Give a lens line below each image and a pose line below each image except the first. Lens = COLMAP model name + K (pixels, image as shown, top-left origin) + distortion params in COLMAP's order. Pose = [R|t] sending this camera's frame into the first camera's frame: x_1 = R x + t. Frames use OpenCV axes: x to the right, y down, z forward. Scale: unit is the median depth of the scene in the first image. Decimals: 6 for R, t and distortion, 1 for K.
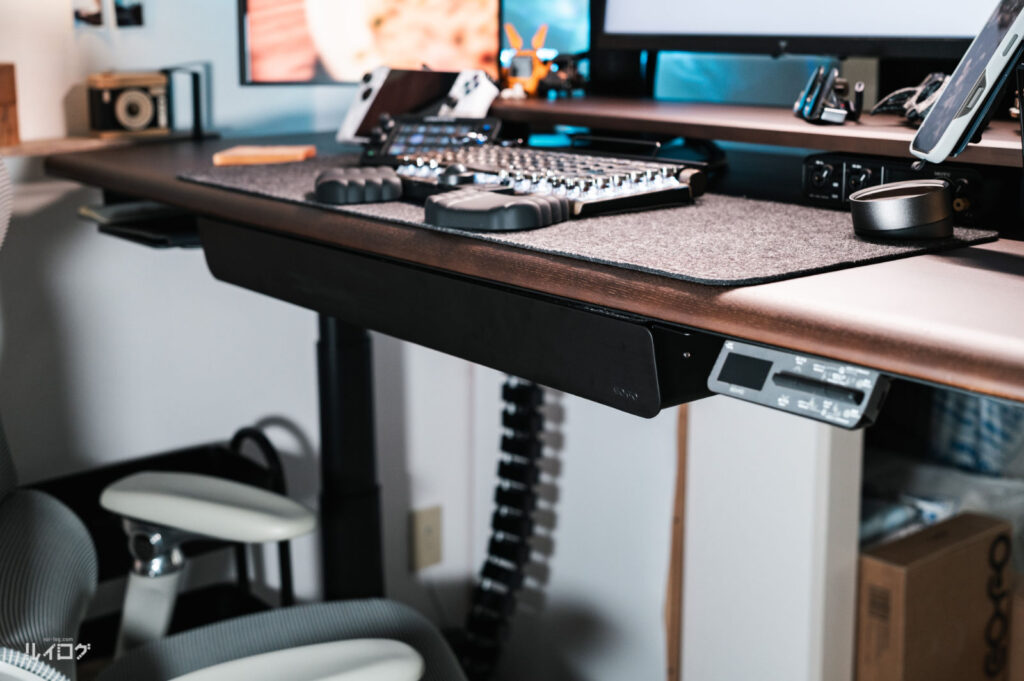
lens RADIAL K [[1318.6, 0, 512.2], [0, 1318.6, 312.3], [0, 0, 1]] dist [-0.023735, -0.020092]
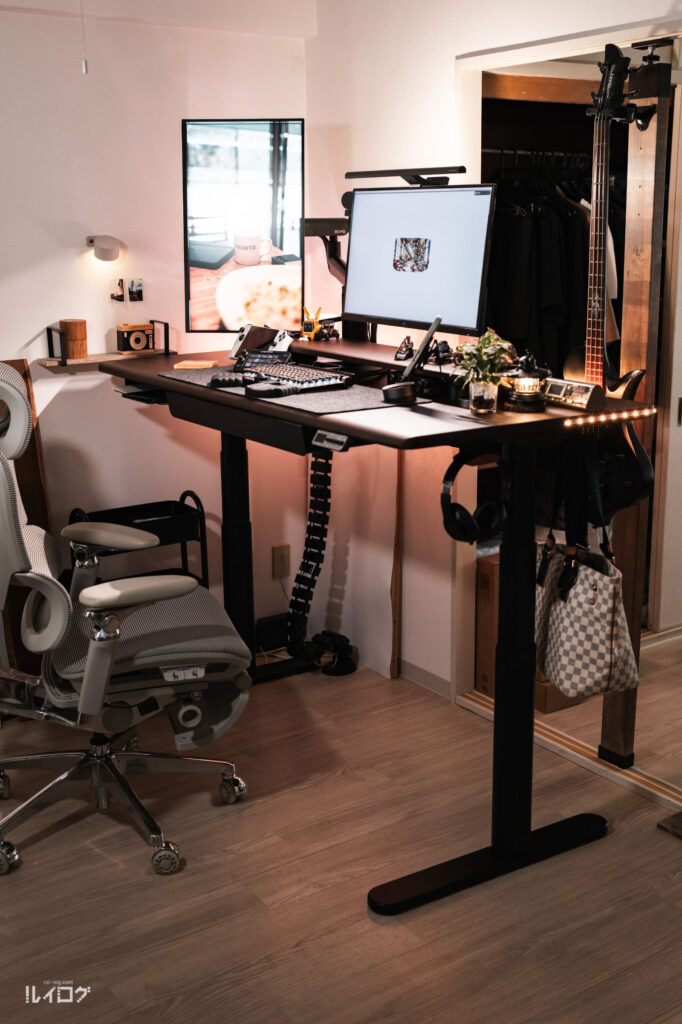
lens RADIAL K [[1228.0, 0, 341.0], [0, 1228.0, 512.0], [0, 0, 1]] dist [-0.019656, 0.003785]
pose [[0.995762, 0.021761, -0.089353, 0.259384], [-0.019702, 0.999521, 0.023856, 0.080450], [0.089829, -0.021995, 0.995714, -1.106067]]
